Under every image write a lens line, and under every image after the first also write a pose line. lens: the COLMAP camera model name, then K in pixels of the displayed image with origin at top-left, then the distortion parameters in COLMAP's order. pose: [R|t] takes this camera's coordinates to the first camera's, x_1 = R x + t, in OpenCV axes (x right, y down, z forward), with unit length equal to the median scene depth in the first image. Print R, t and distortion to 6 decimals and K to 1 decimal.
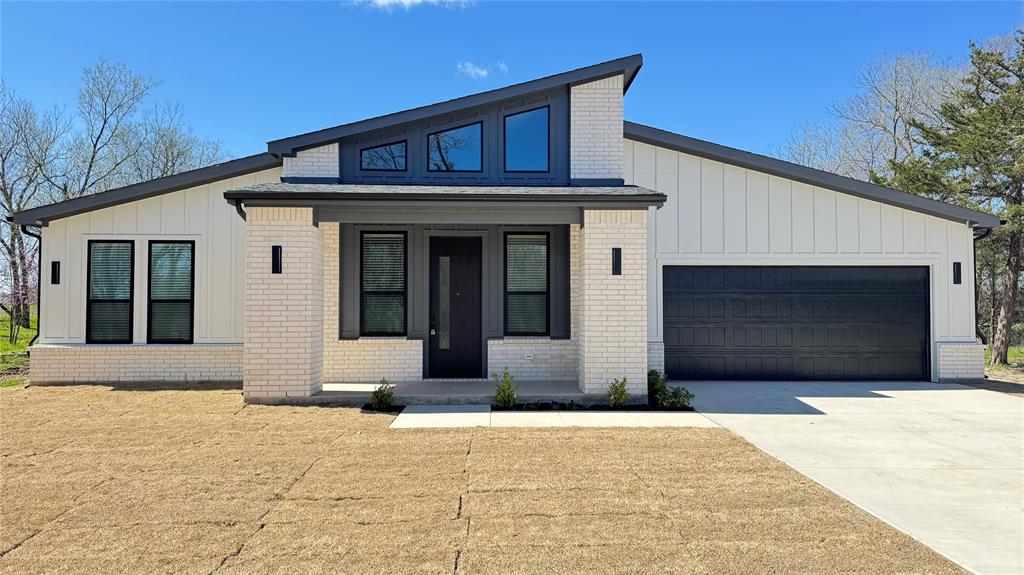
lens RADIAL K [[718.8, 0, 517.3], [0, 718.8, 289.9], [0, 0, 1]] dist [0.132797, -0.213741]
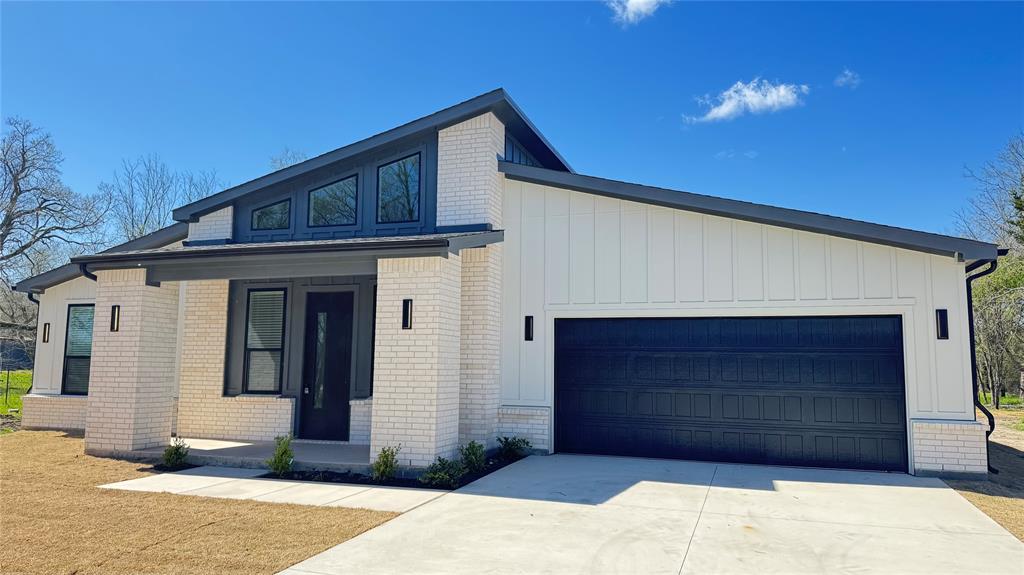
lens RADIAL K [[718.8, 0, 517.3], [0, 718.8, 289.9], [0, 0, 1]] dist [0.132797, -0.213741]
pose [[0.933355, -0.028254, -0.357842, 0.508272], [-0.001124, 0.996662, -0.081625, 0.003072], [0.358954, 0.076588, 0.930208, 0.181506]]
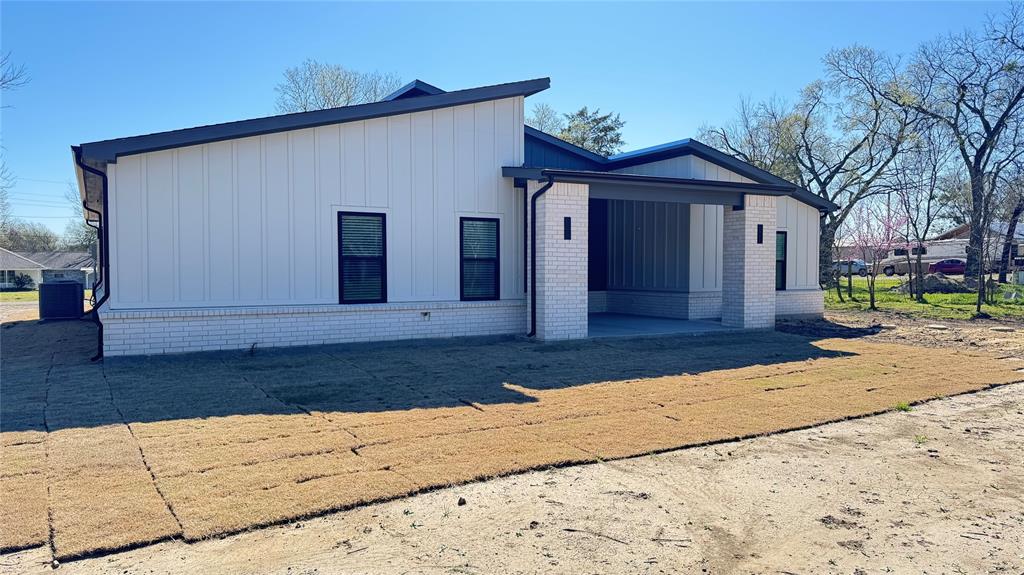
lens RADIAL K [[718.8, 0, 517.3], [0, 718.8, 289.9], [0, 0, 1]] dist [0.132797, -0.213741]
pose [[0.877131, -0.015657, 0.479996, -0.800704], [-0.010444, 0.998610, 0.051658, -0.000116], [-0.480138, -0.050324, 0.875748, 0.008089]]
